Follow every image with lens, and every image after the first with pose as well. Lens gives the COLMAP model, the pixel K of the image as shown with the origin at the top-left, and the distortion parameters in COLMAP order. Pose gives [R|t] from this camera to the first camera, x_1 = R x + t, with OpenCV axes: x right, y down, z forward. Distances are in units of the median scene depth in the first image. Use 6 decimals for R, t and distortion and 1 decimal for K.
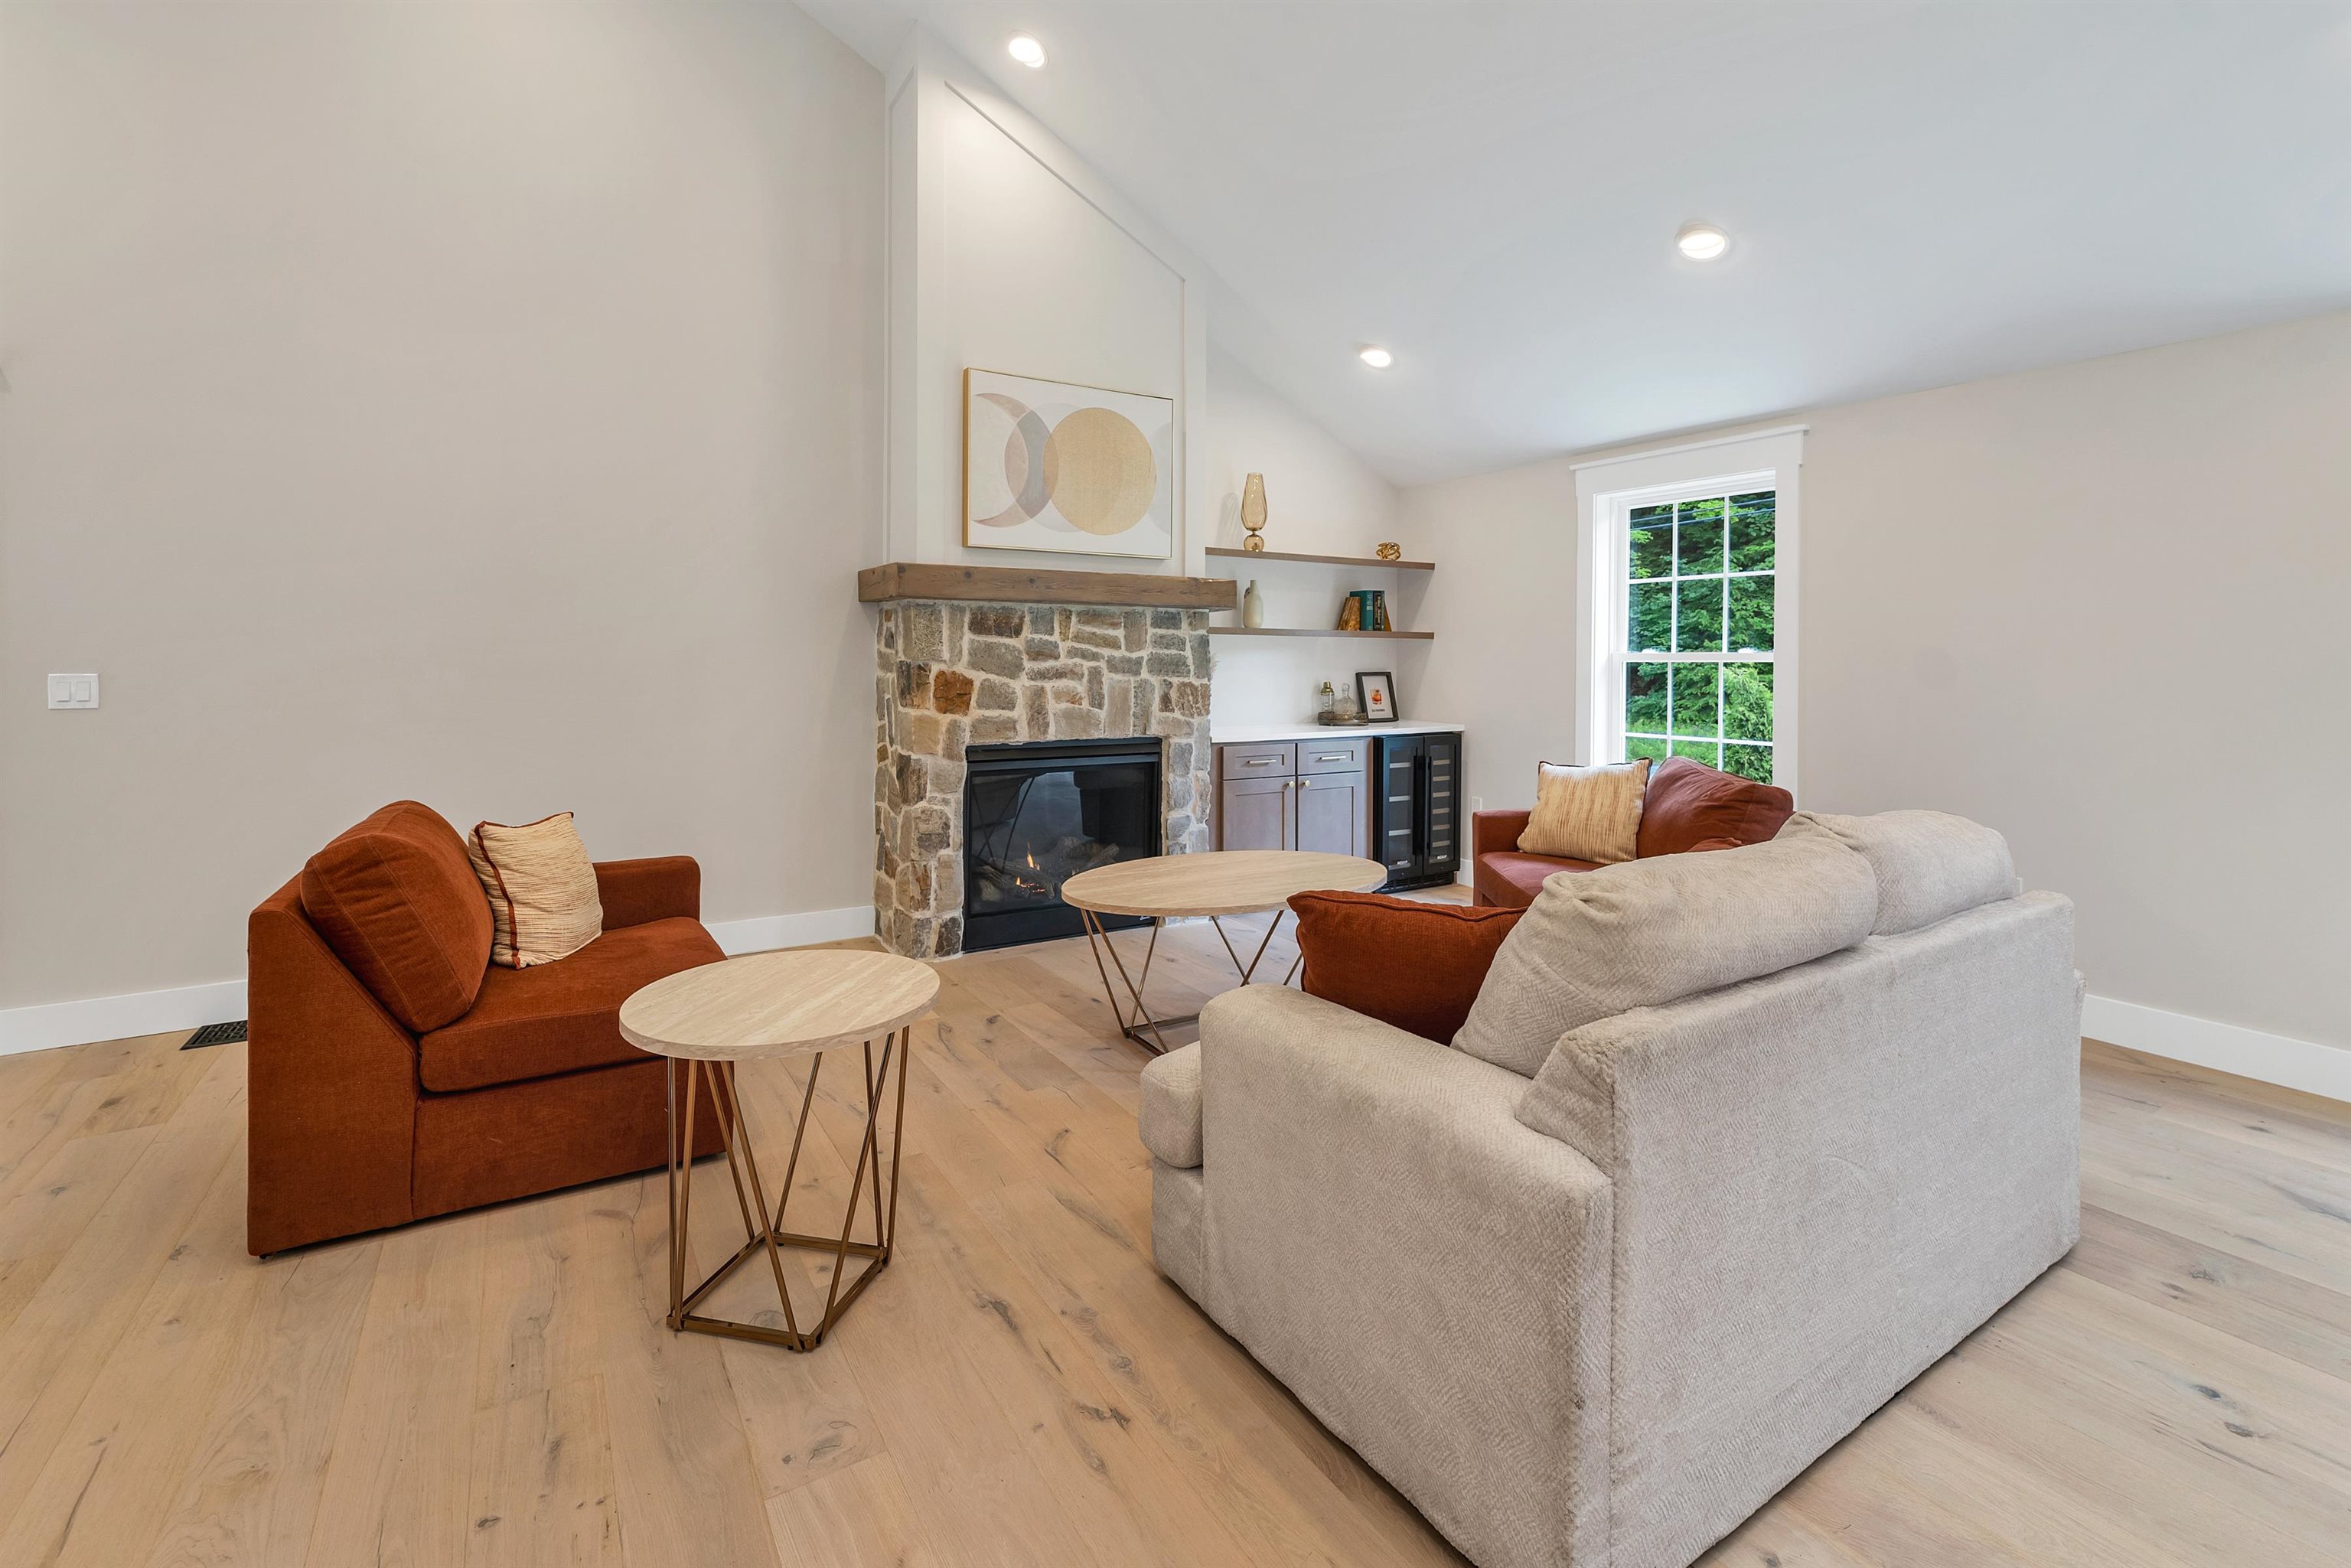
lens RADIAL K [[1027.2, 0, 1167.3], [0, 1027.2, 659.1], [0, 0, 1]] dist [-0.000416, -0.000147]
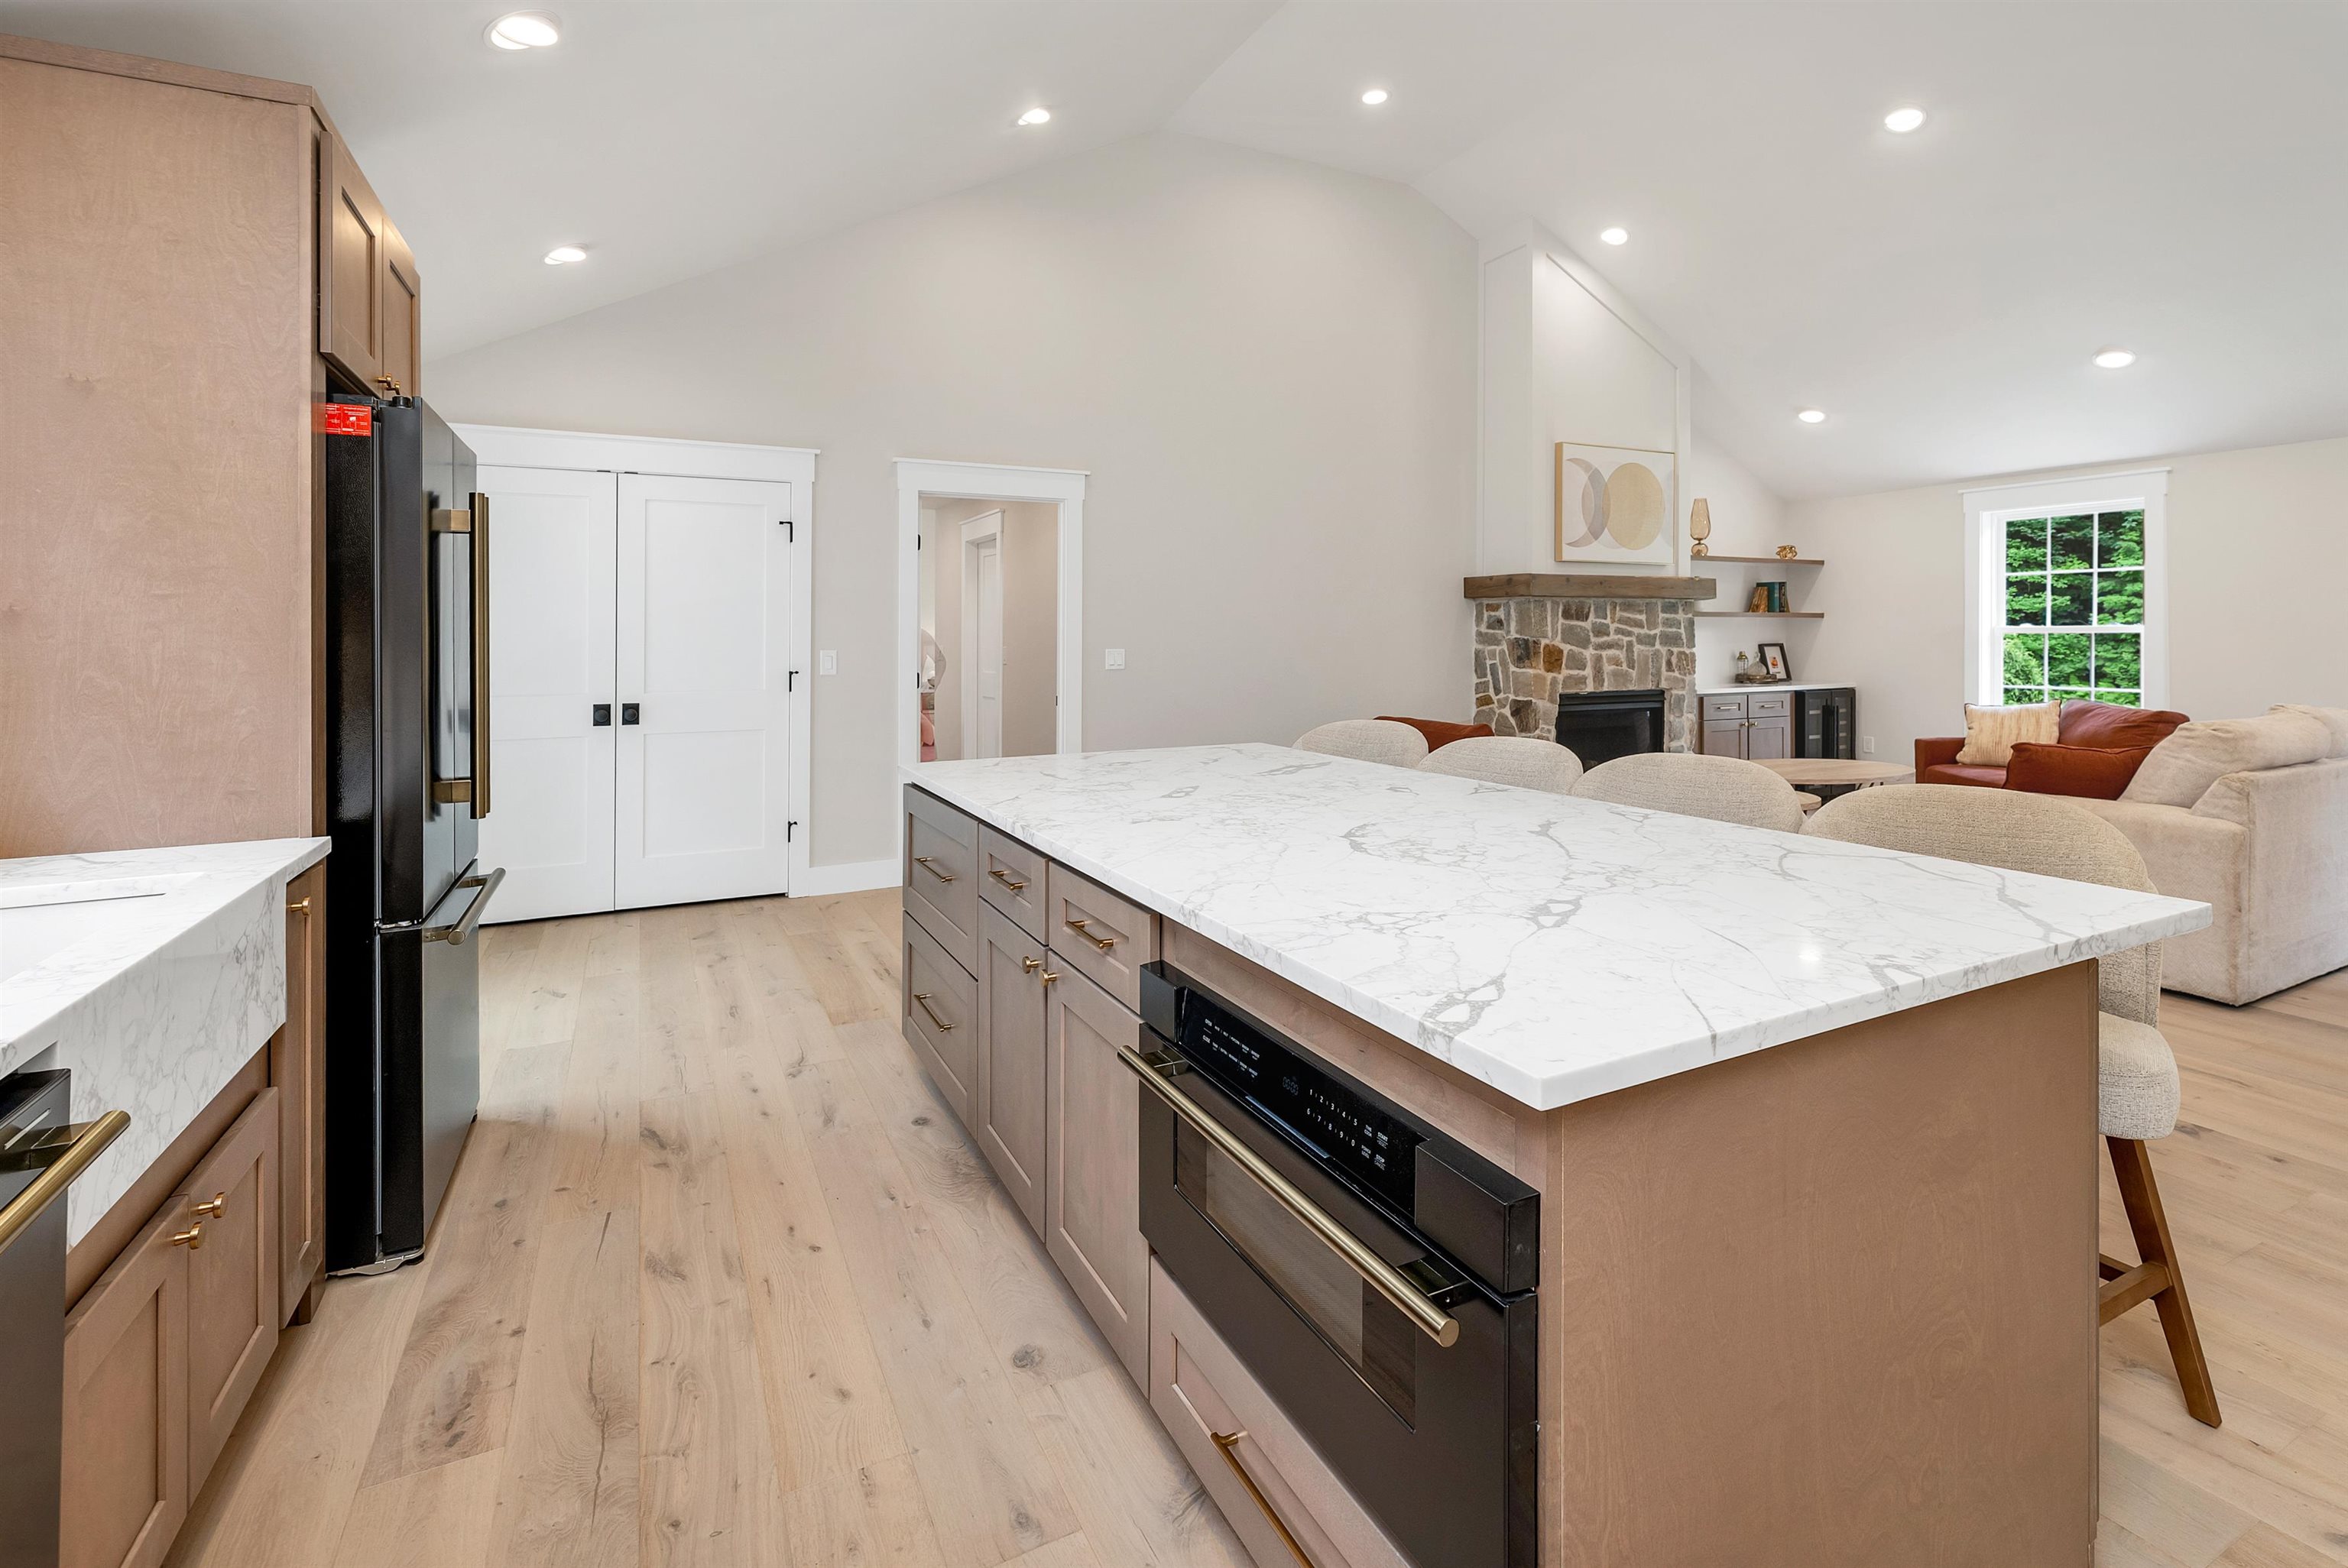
lens RADIAL K [[1049.3, 0, 1172.2], [0, 1049.3, 635.2], [0, 0, 1]] dist [-0.000752, -0.000485]
pose [[0.995148, -0.010182, -0.097856, -0.560784], [0.009905, 0.999945, -0.003318, -0.001602], [0.097885, 0.002333, 0.995195, -0.532258]]
